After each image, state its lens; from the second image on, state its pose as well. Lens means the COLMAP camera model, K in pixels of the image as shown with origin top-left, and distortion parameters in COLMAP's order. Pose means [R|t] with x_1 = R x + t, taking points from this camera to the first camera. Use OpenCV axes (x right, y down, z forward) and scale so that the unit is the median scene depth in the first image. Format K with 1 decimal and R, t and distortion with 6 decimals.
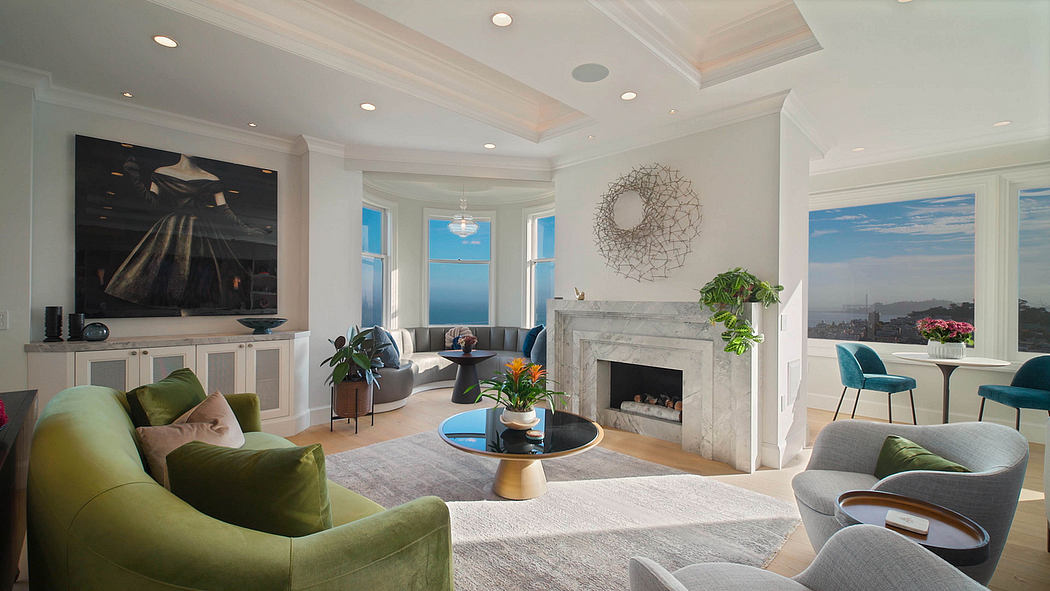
lens RADIAL K [[450.9, 0, 525.0], [0, 450.9, 295.5], [0, 0, 1]] dist [-0.000412, -0.000093]
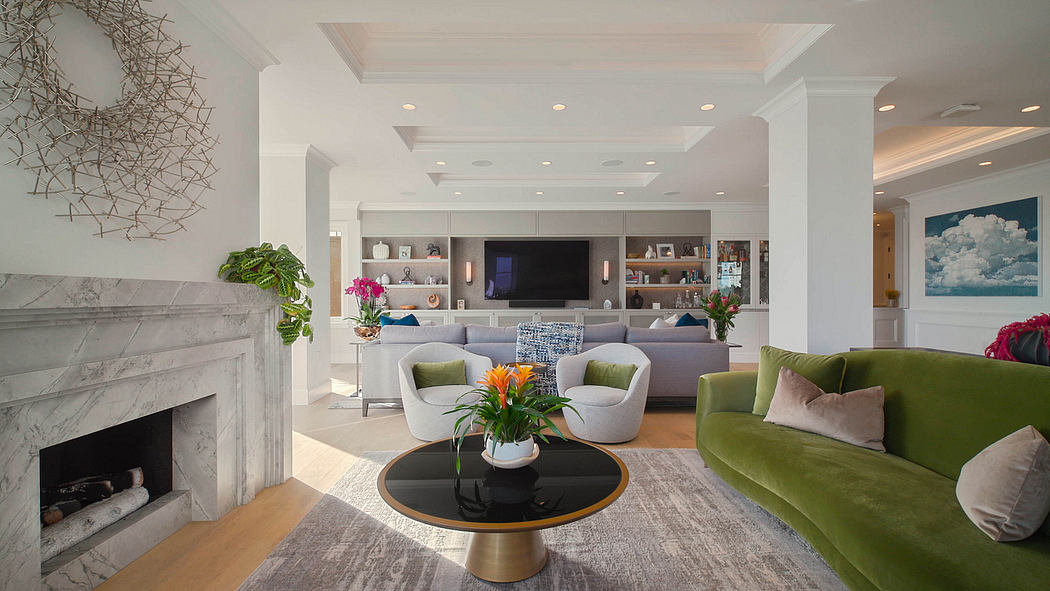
lens RADIAL K [[450.9, 0, 525.0], [0, 450.9, 295.5], [0, 0, 1]] dist [-0.000412, -0.000093]
pose [[-0.716168, -0.007837, 0.697884, -0.361444], [-0.007208, 0.999967, 0.003832, 0.023274], [-0.697891, -0.002285, -0.716200, 1.062027]]
